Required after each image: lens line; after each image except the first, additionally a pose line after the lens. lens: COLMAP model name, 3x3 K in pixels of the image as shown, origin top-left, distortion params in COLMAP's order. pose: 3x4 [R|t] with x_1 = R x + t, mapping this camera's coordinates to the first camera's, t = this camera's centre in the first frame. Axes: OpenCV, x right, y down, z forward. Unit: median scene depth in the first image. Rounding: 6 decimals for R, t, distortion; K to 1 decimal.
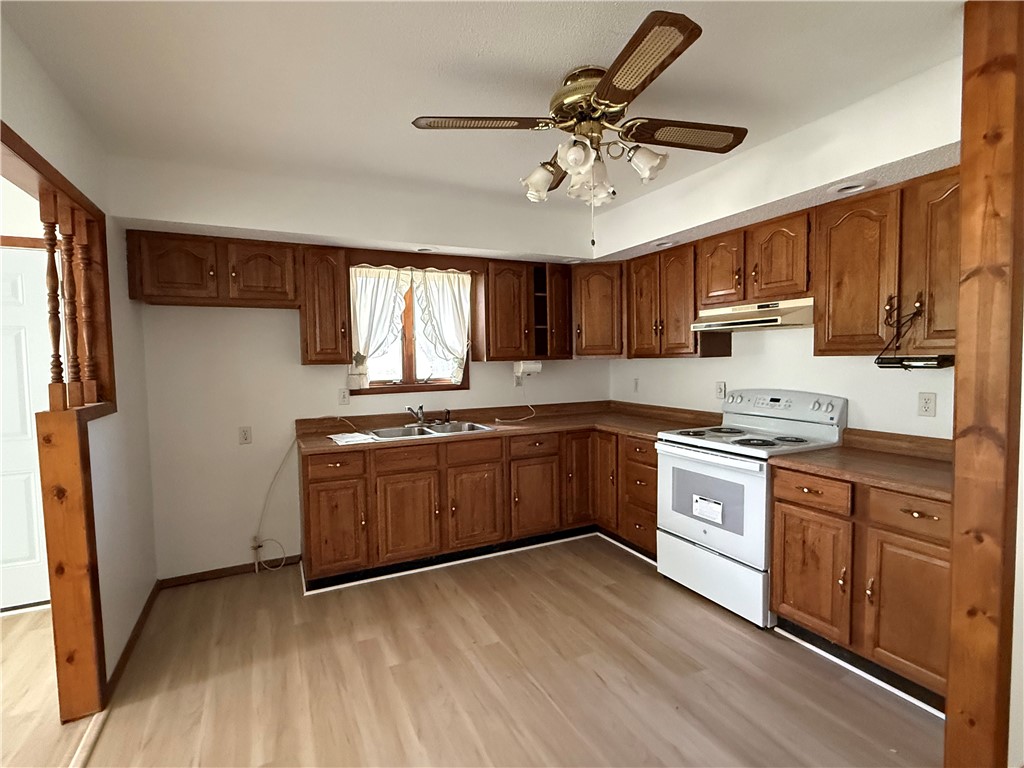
lens RADIAL K [[508.8, 0, 513.7], [0, 508.8, 386.9], [0, 0, 1]] dist [0.014053, 0.004146]
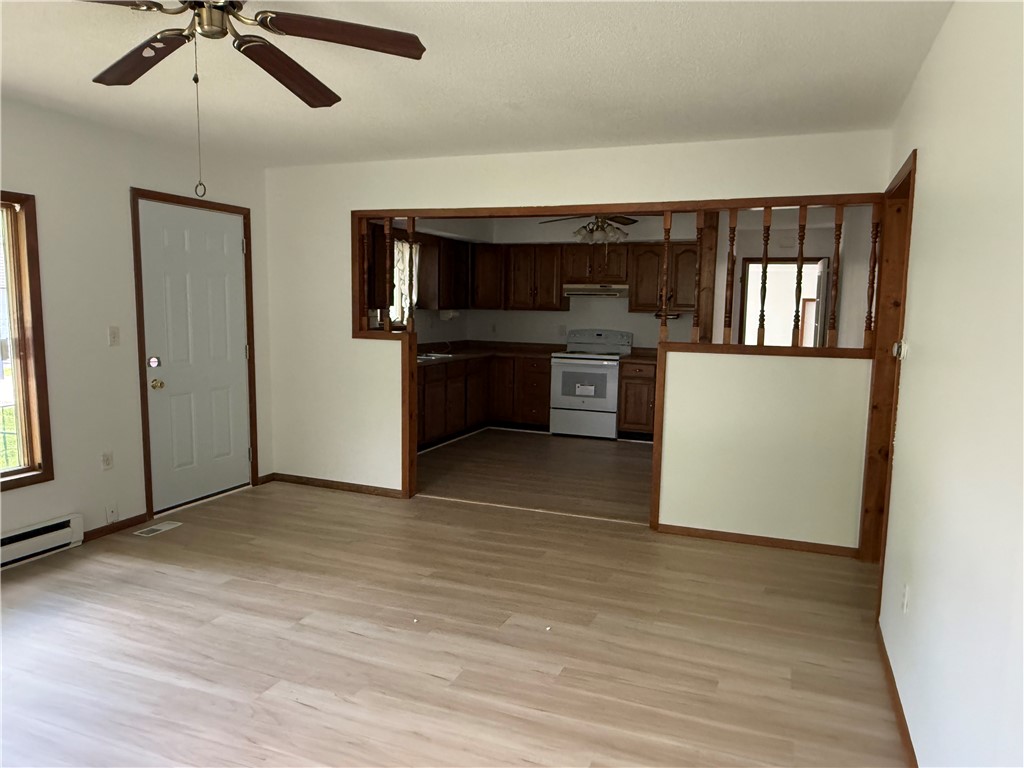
lens RADIAL K [[737.8, 0, 508.7], [0, 737.8, 388.9], [0, 0, 1]] dist [0.045049, -0.021078]
pose [[0.741190, -0.042581, 0.669944, -1.546172], [0.008478, 0.998500, 0.054084, 0.072753], [-0.671242, -0.034407, 0.740439, -0.797951]]
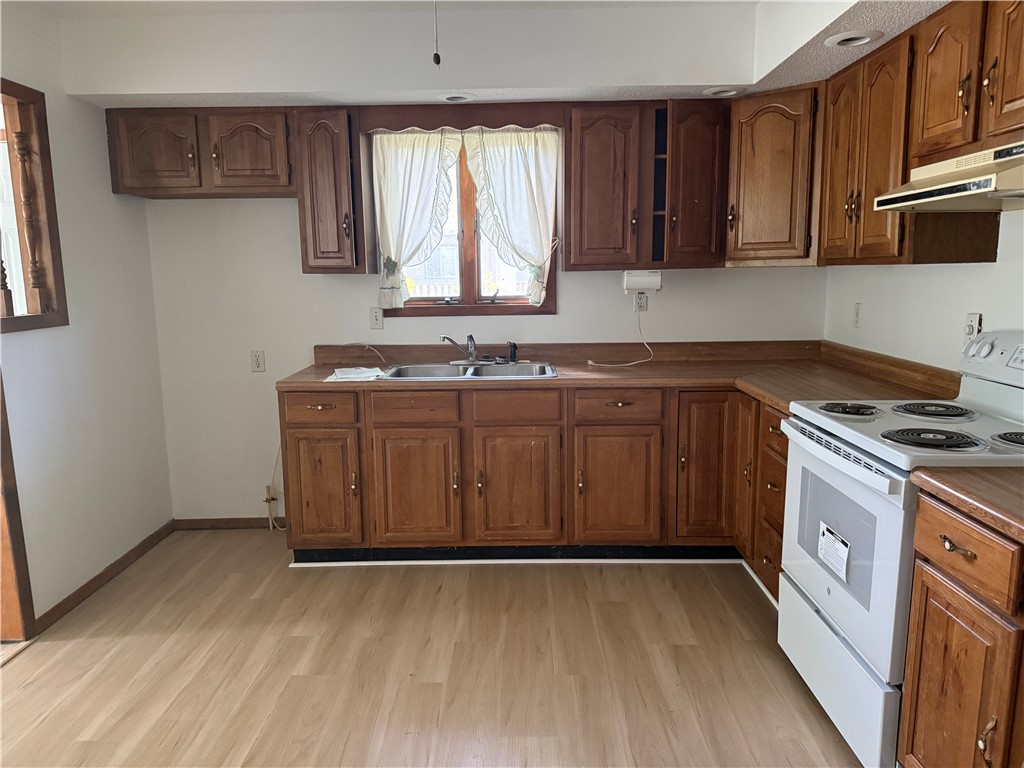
lens RADIAL K [[737.8, 0, 510.0], [0, 737.8, 388.1], [0, 0, 1]] dist [0.045049, -0.021078]
pose [[0.890114, 0.077385, -0.449119, 0.371820], [-0.028061, 0.992915, 0.115468, -0.009850], [0.454873, -0.090177, 0.885979, 0.150158]]
